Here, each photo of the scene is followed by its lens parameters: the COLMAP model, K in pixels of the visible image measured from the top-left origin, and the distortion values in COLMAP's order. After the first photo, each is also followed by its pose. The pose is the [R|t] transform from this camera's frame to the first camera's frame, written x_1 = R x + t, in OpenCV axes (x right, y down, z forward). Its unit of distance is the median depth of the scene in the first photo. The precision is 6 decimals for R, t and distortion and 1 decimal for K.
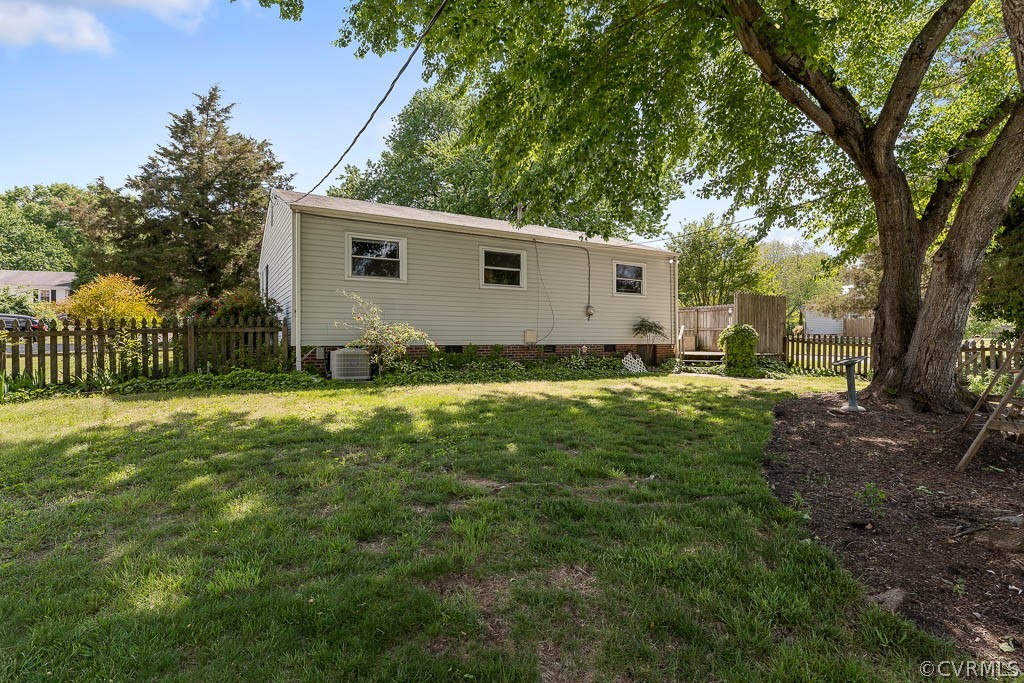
lens RADIAL K [[503.8, 0, 512.0], [0, 503.8, 341.5], [0, 0, 1]] dist [0.001162, 0.000120]
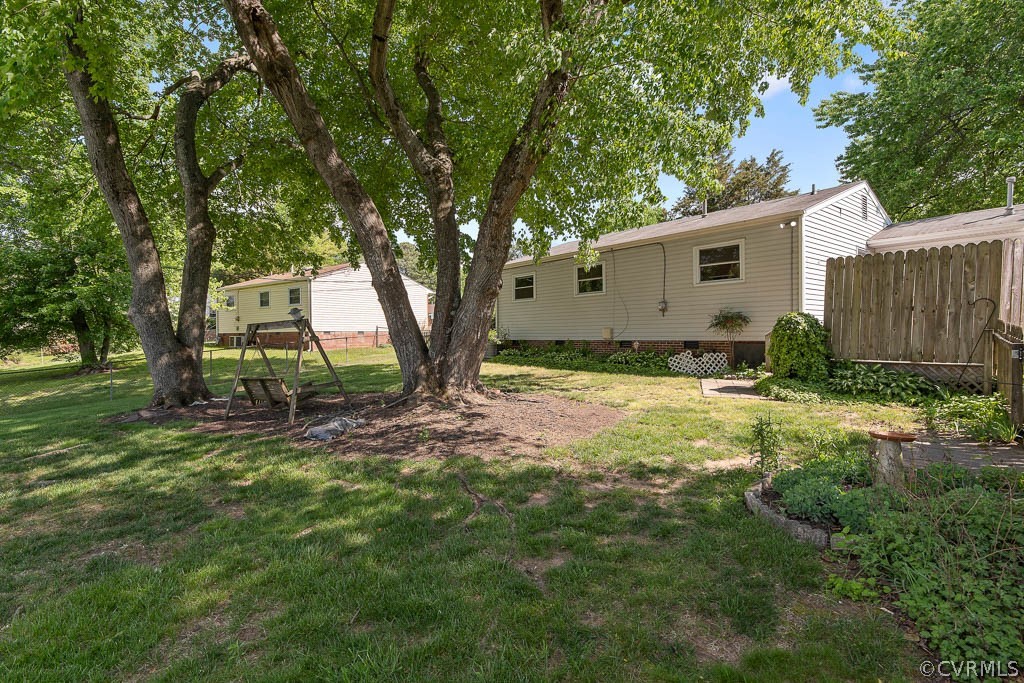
lens RADIAL K [[489.3, 0, 512.0], [0, 489.3, 341.5], [0, 0, 1]] dist [0.001858, 0.000448]
pose [[0.147381, 0.015609, -0.988957, 1.065028], [0.011191, 0.999785, 0.017448, -0.012426], [0.989016, -0.013639, 0.147175, 0.576141]]
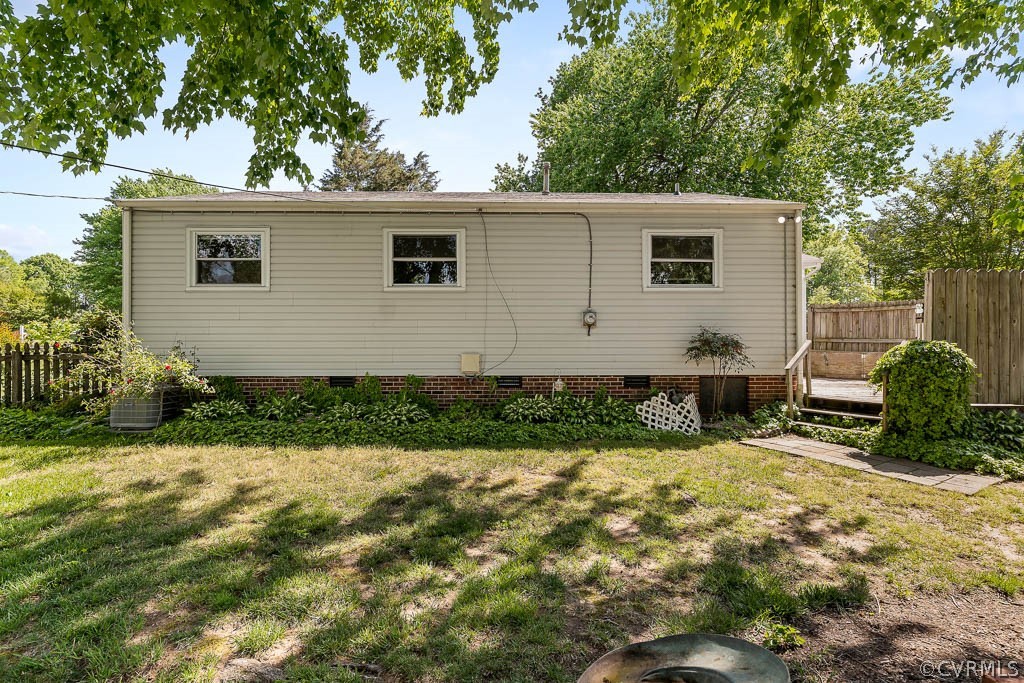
lens RADIAL K [[503.8, 0, 512.0], [0, 503.8, 341.5], [0, 0, 1]] dist [0.001162, 0.000120]
pose [[0.869278, -0.000910, -0.494323, 0.371647], [-0.000017, 0.999998, -0.001870, -0.033553], [0.494324, 0.001634, 0.869276, 0.446670]]
